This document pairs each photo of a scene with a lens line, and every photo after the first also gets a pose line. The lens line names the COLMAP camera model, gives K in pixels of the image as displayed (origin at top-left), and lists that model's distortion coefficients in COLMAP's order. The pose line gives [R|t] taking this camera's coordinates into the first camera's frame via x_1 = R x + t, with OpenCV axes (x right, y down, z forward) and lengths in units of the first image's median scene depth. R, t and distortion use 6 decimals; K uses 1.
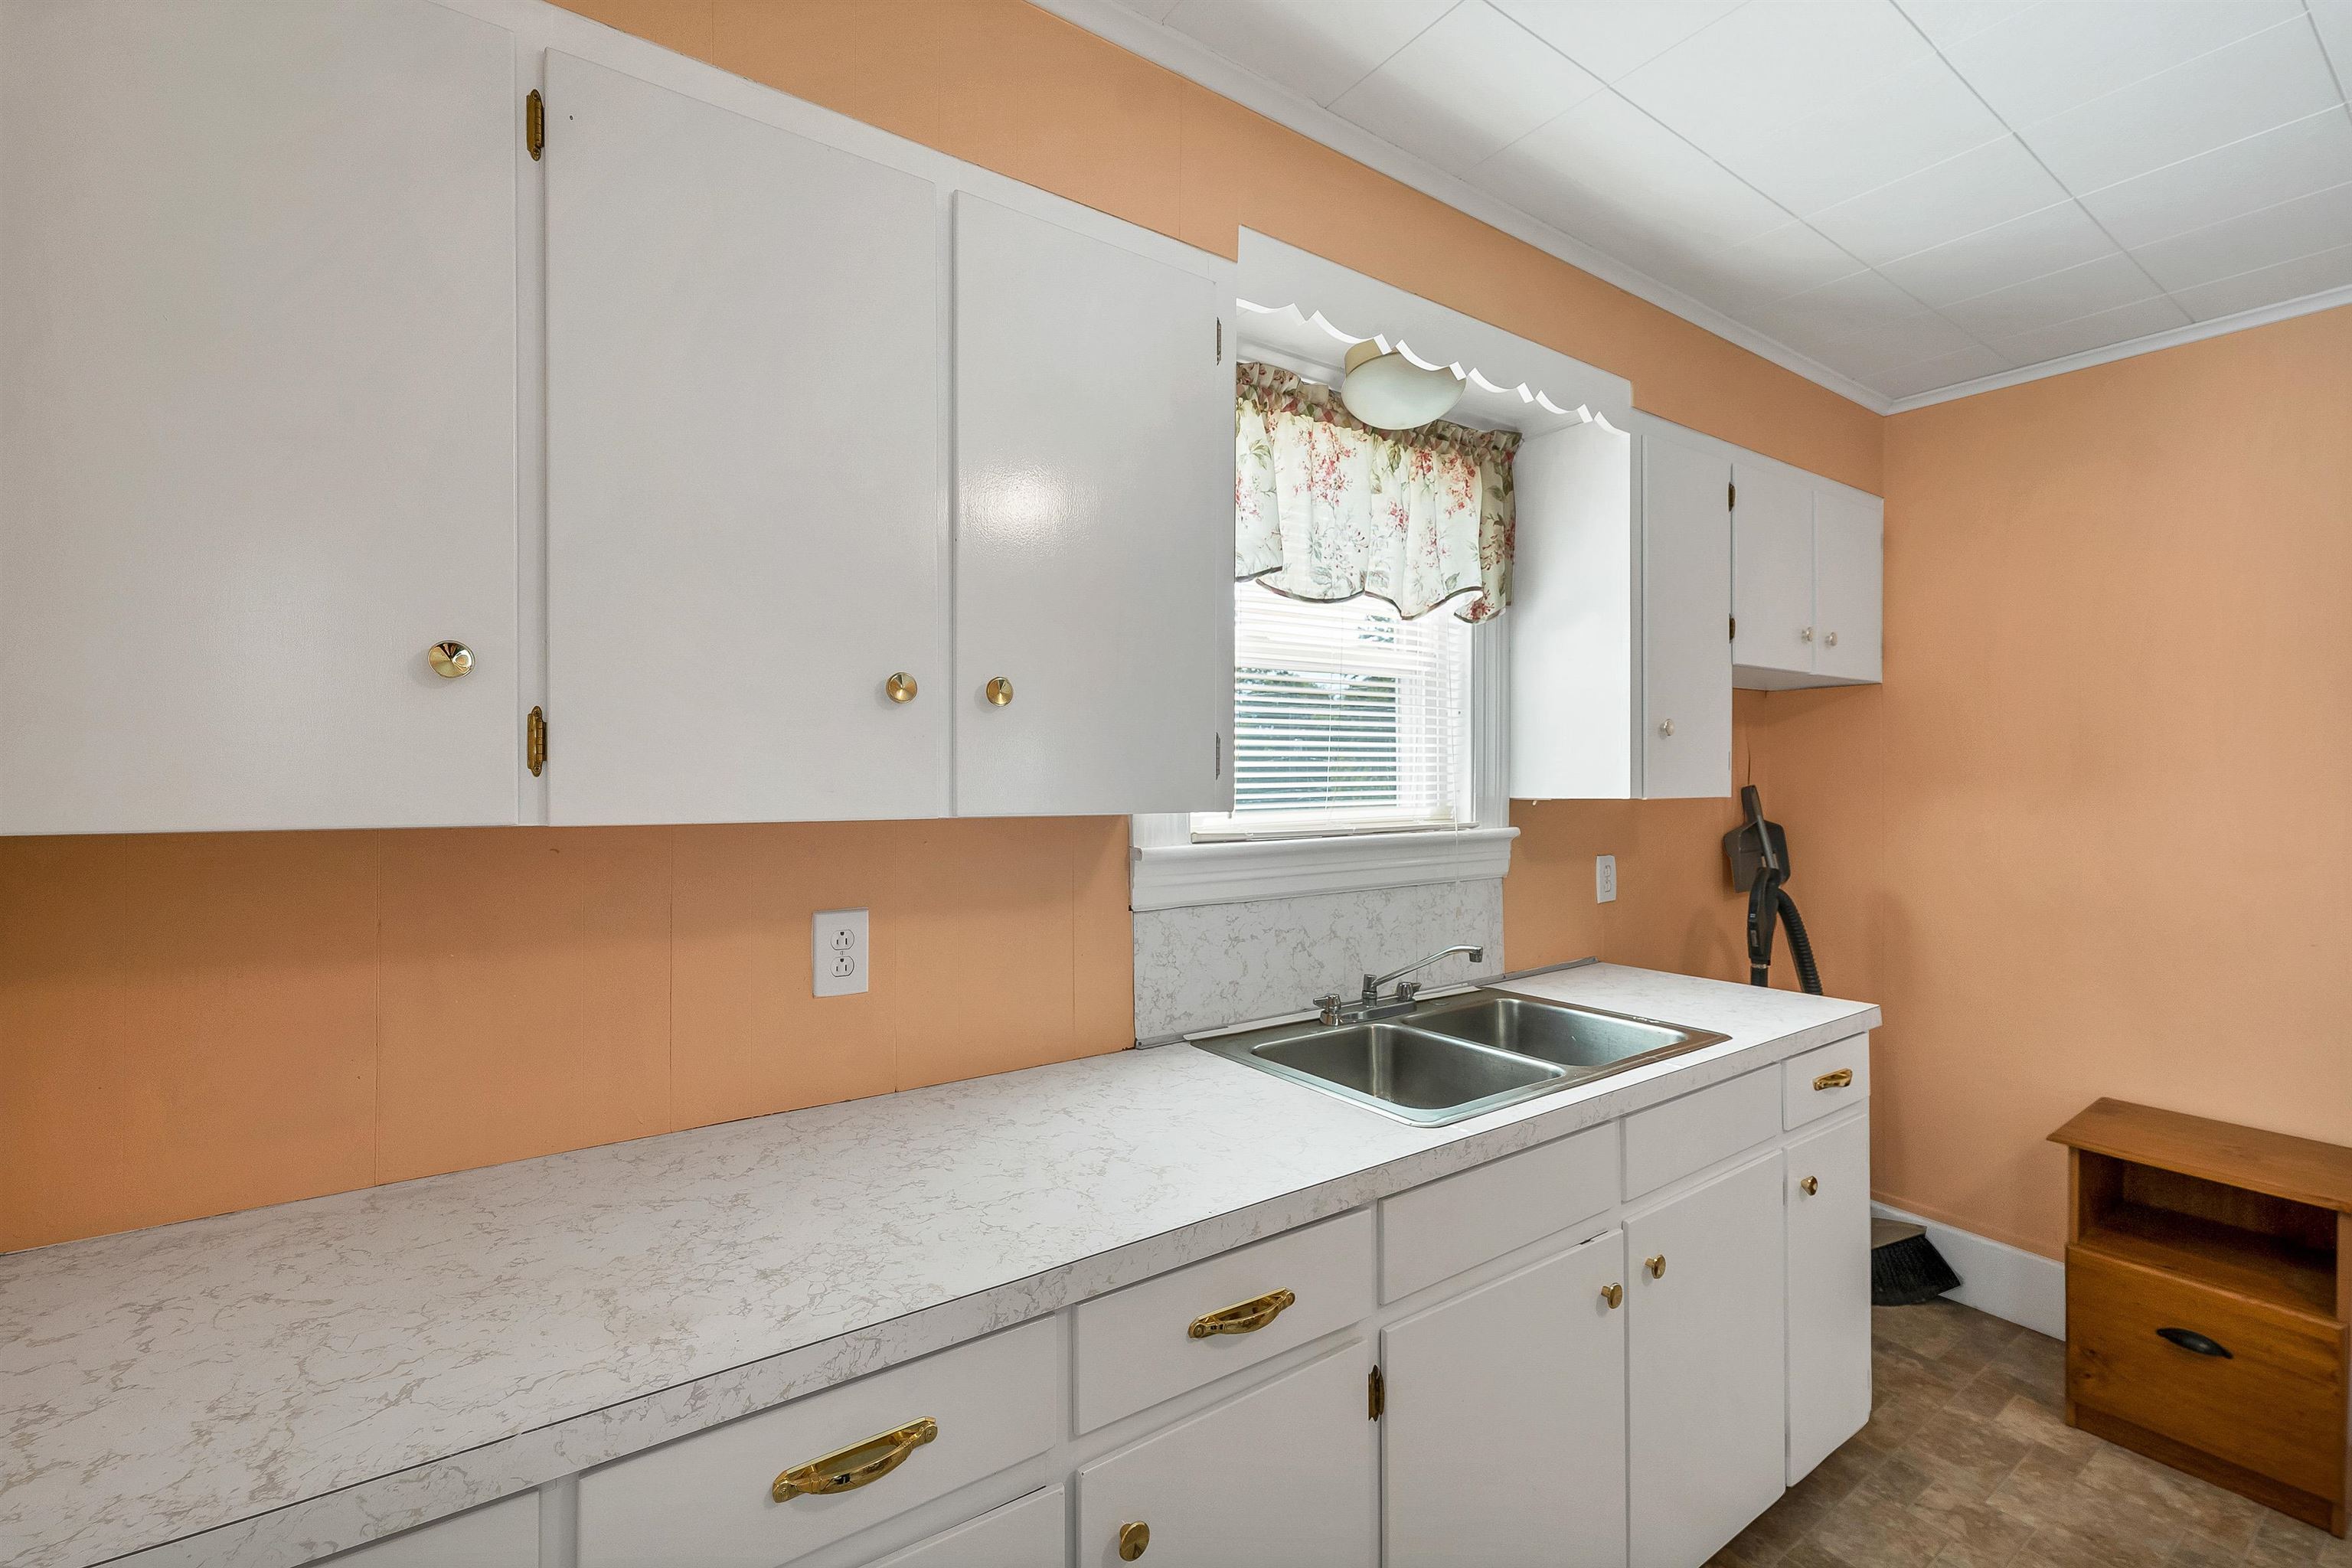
lens RADIAL K [[1001.0, 0, 1170.5], [0, 1001.0, 786.4], [0, 0, 1]] dist [0.008790, -0.002179]
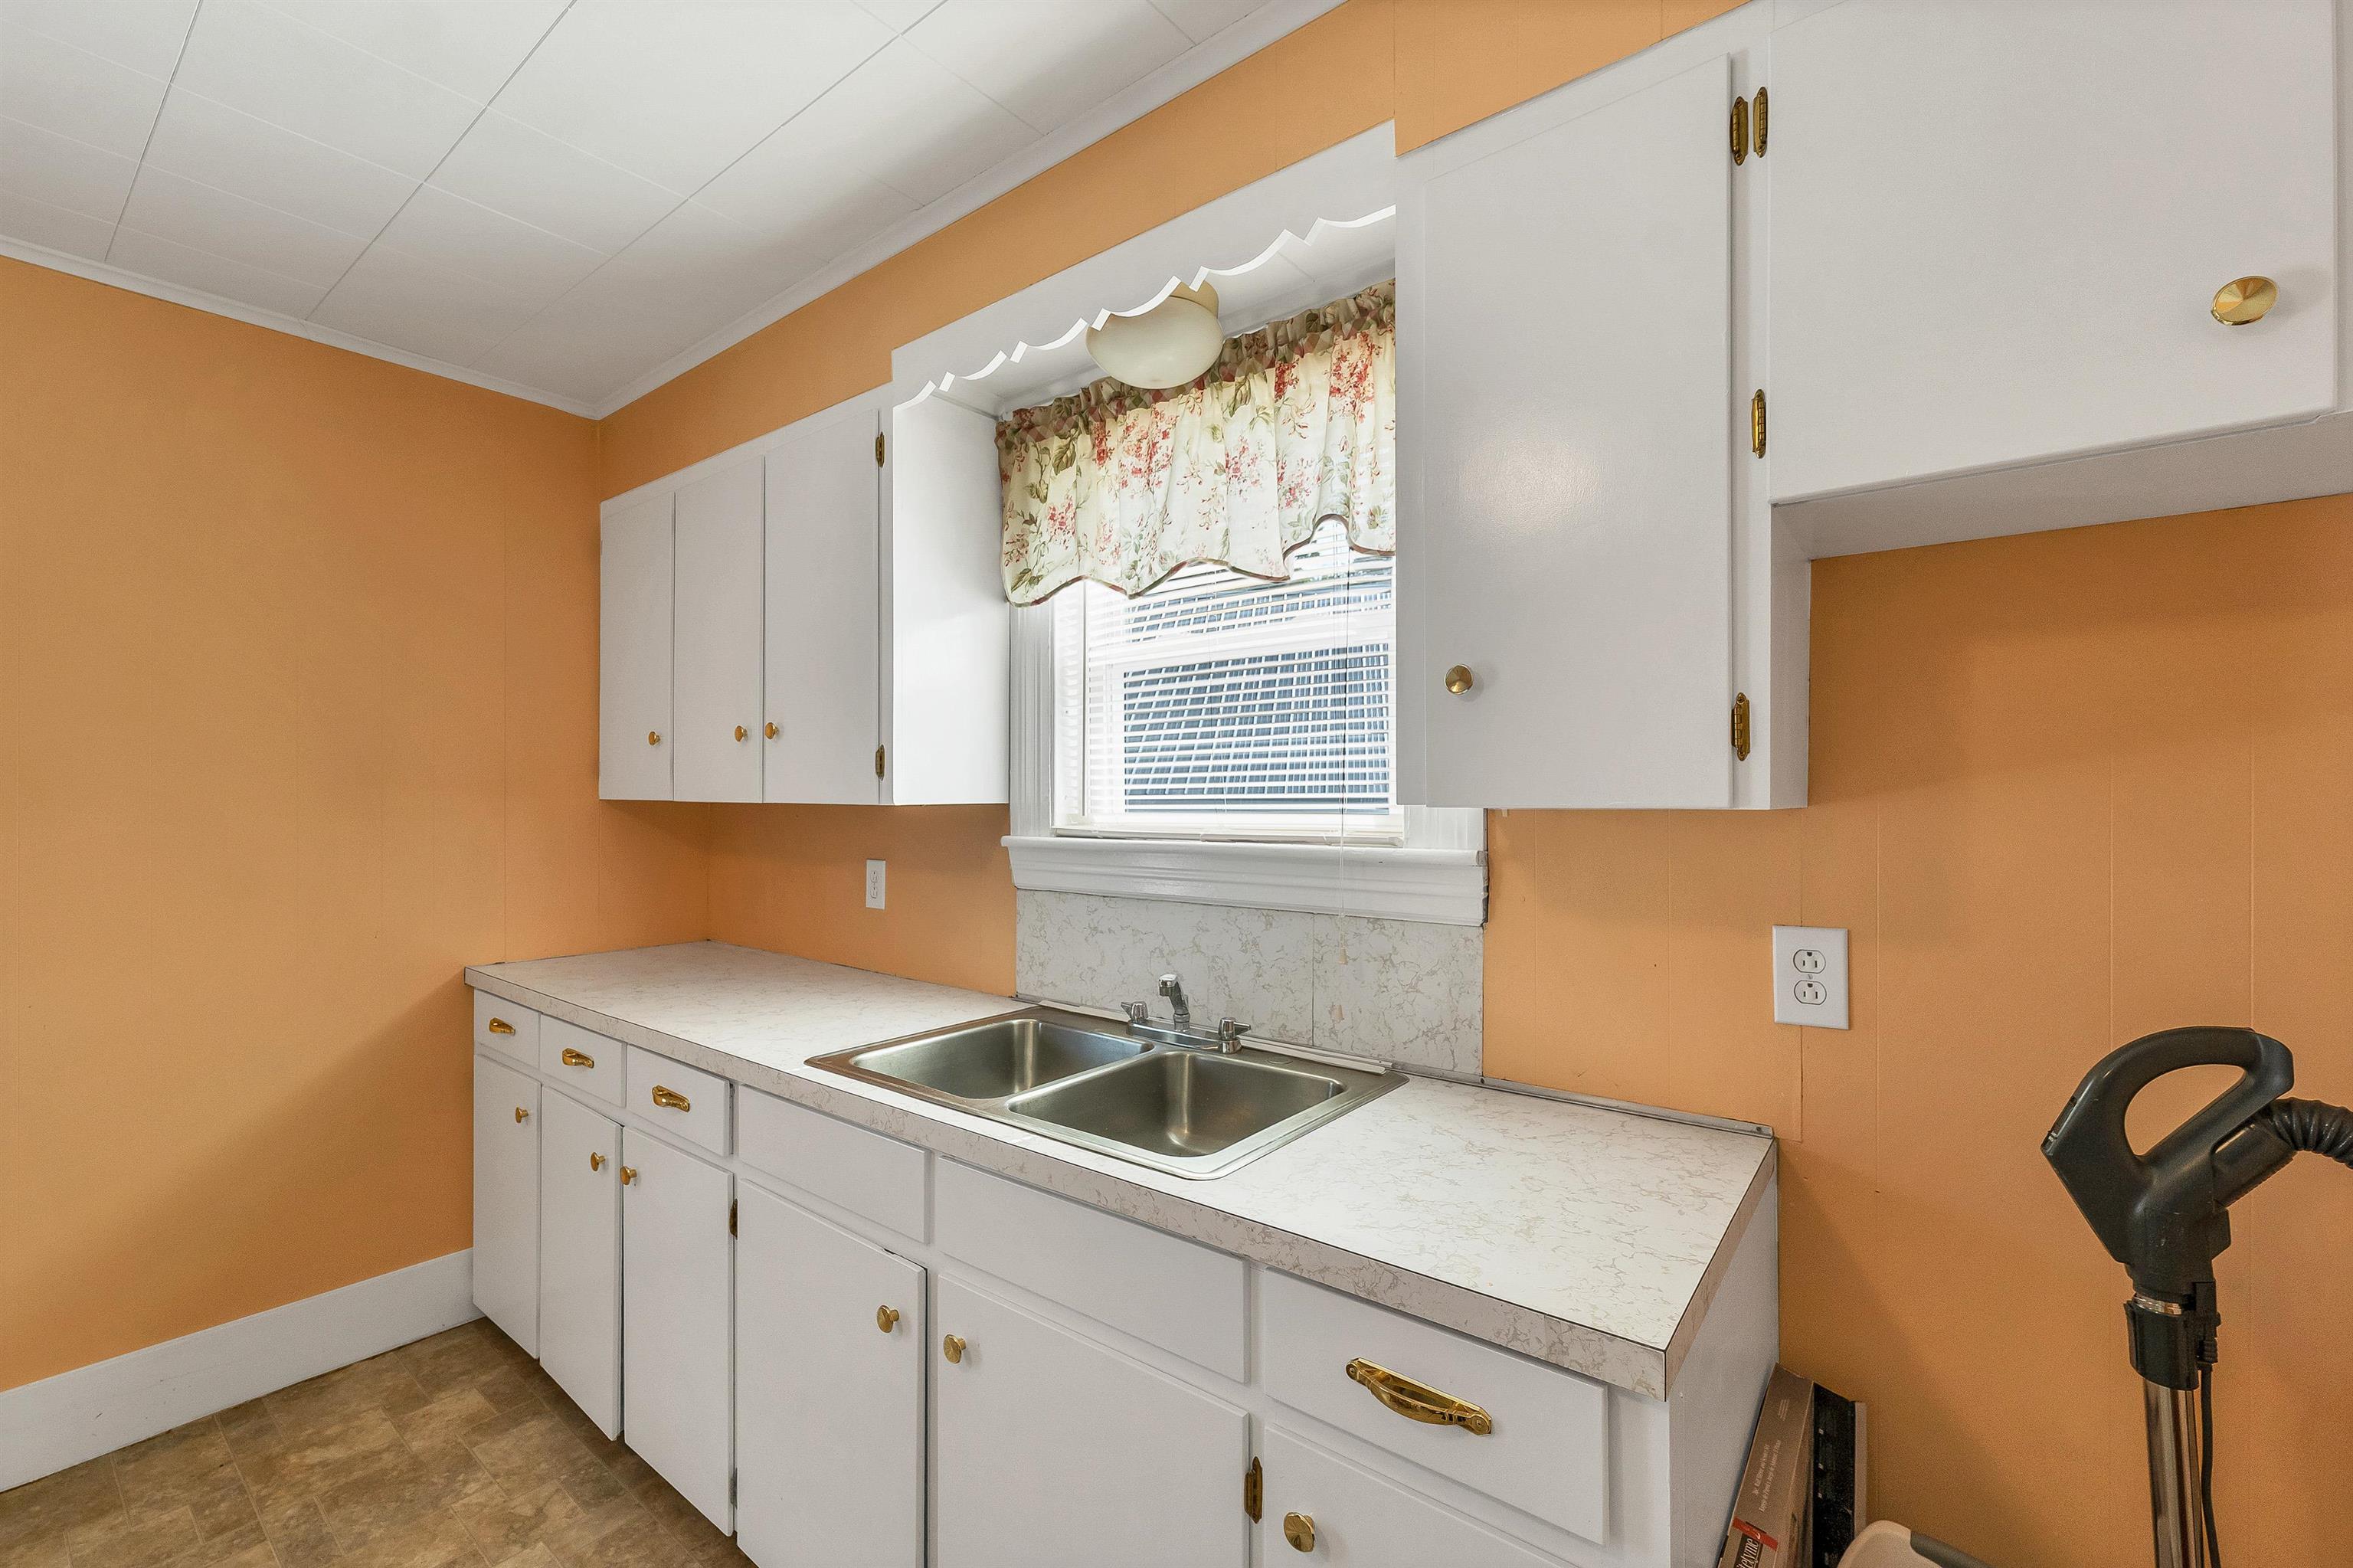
lens RADIAL K [[1001.5, 0, 1155.8], [0, 1001.5, 788.1], [0, 0, 1]] dist [0.008790, -0.002179]
pose [[0.273344, 0.004454, -0.961906, 1.059301], [0.004826, 0.999970, 0.006001, -0.004320], [0.961904, -0.006282, 0.273315, 0.732317]]
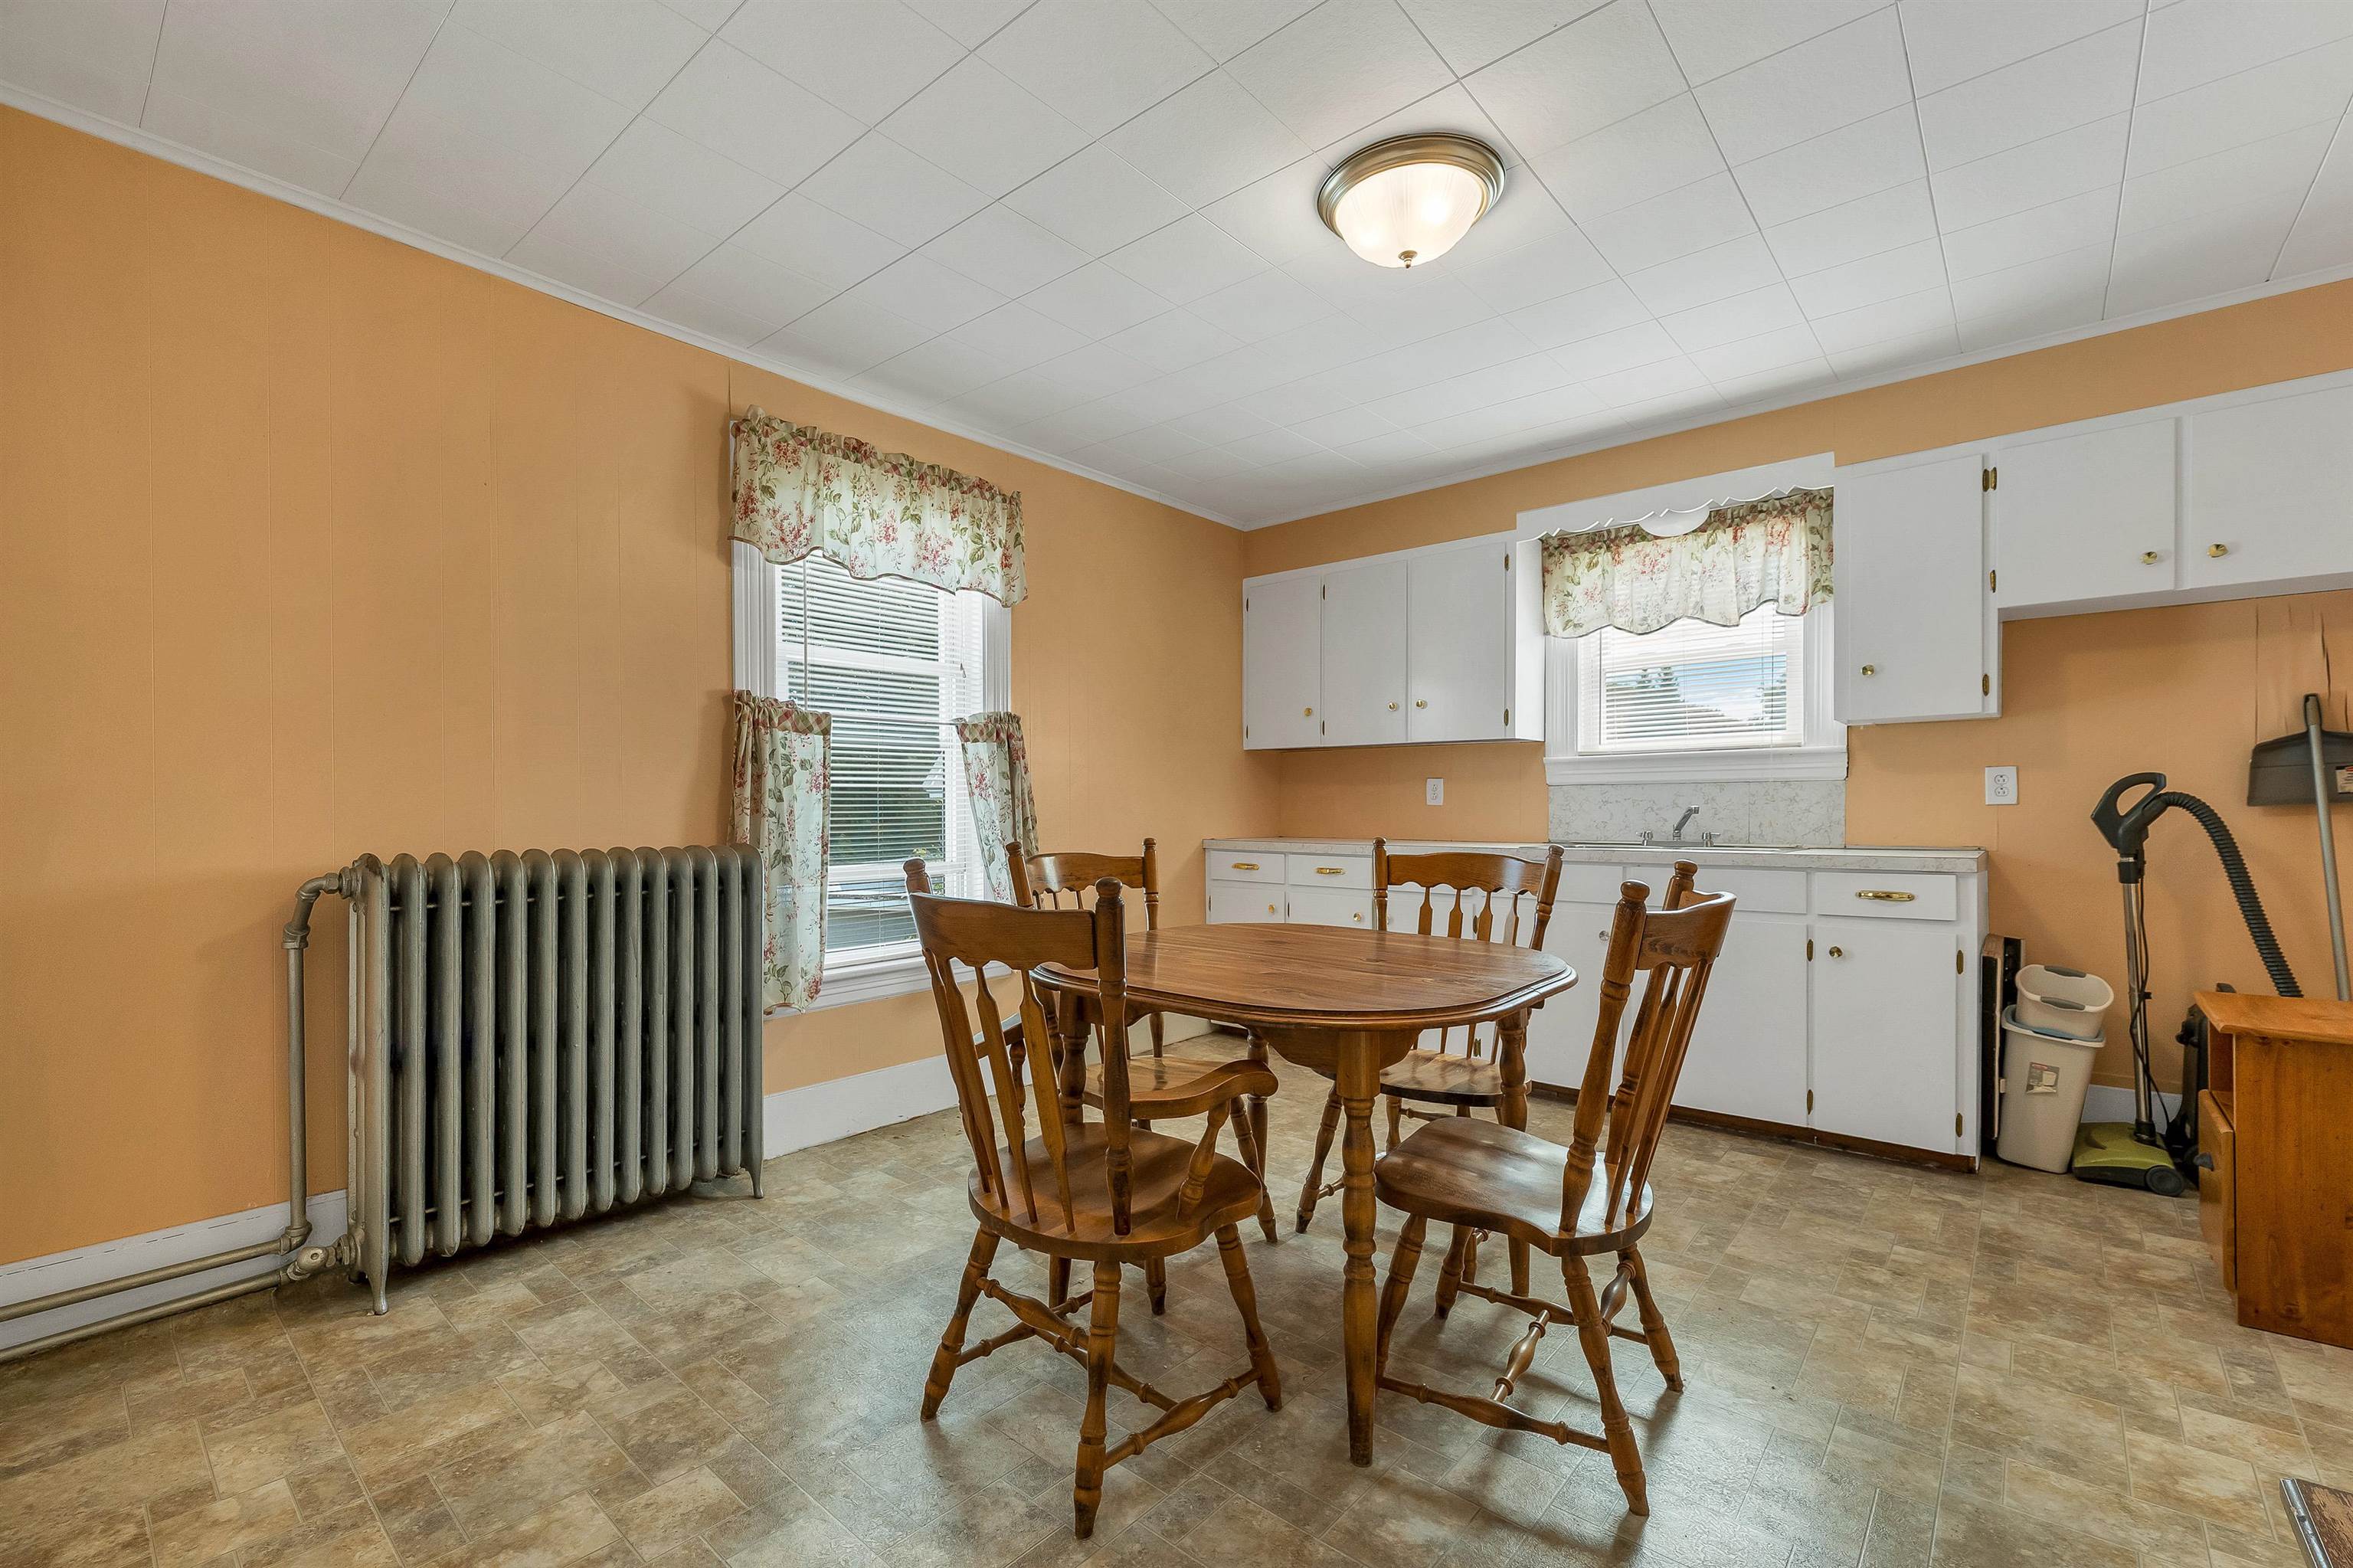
lens RADIAL K [[1001.5, 0, 1182.7], [0, 1001.5, 805.1], [0, 0, 1]] dist [0.008790, -0.002179]
pose [[0.247321, 0.006979, -0.968908, 1.807153], [0.005660, 0.999947, 0.008647, 0.129768], [0.968917, -0.007622, 0.247269, -0.374675]]
